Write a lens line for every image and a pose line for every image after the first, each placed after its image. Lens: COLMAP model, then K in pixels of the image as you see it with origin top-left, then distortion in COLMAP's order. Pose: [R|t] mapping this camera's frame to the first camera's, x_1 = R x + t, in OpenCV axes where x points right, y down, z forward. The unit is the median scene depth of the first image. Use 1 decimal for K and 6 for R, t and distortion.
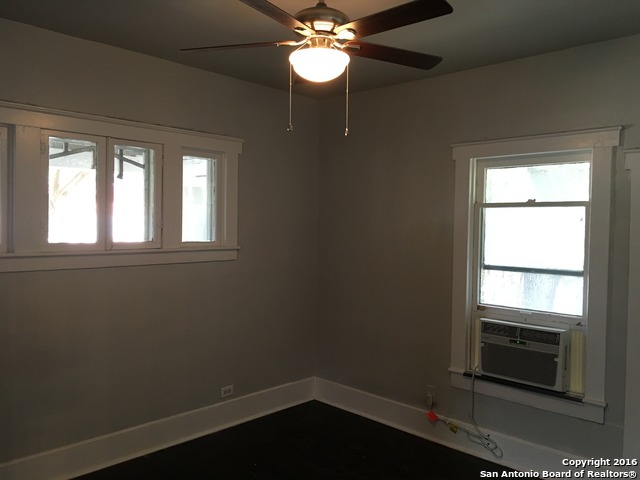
lens RADIAL K [[539.3, 0, 319.1], [0, 539.3, 238.5], [0, 0, 1]] dist [0.078251, -0.096403]
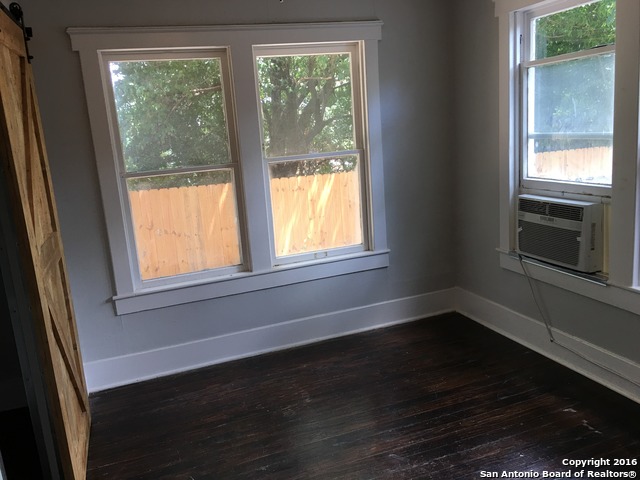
lens RADIAL K [[539.3, 0, 313.3], [0, 539.3, 239.6], [0, 0, 1]] dist [0.078251, -0.096403]
pose [[0.886546, 0.000587, -0.462641, 0.436283], [0.092615, 0.979531, 0.178720, 0.024602], [0.453276, -0.201291, 0.868345, 0.025553]]
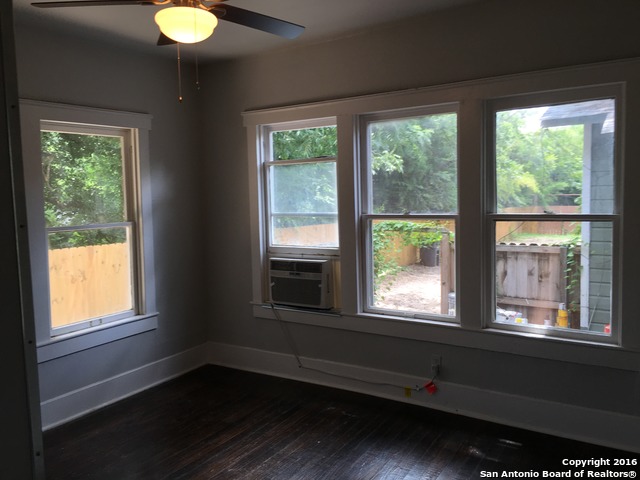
lens RADIAL K [[539.3, 0, 318.6], [0, 539.3, 237.0], [0, 0, 1]] dist [0.078251, -0.096403]
pose [[0.979925, -0.067500, 0.187593, 0.189408], [0.055543, 0.996119, 0.068283, 0.024281], [-0.191474, -0.056493, 0.979871, -0.215077]]
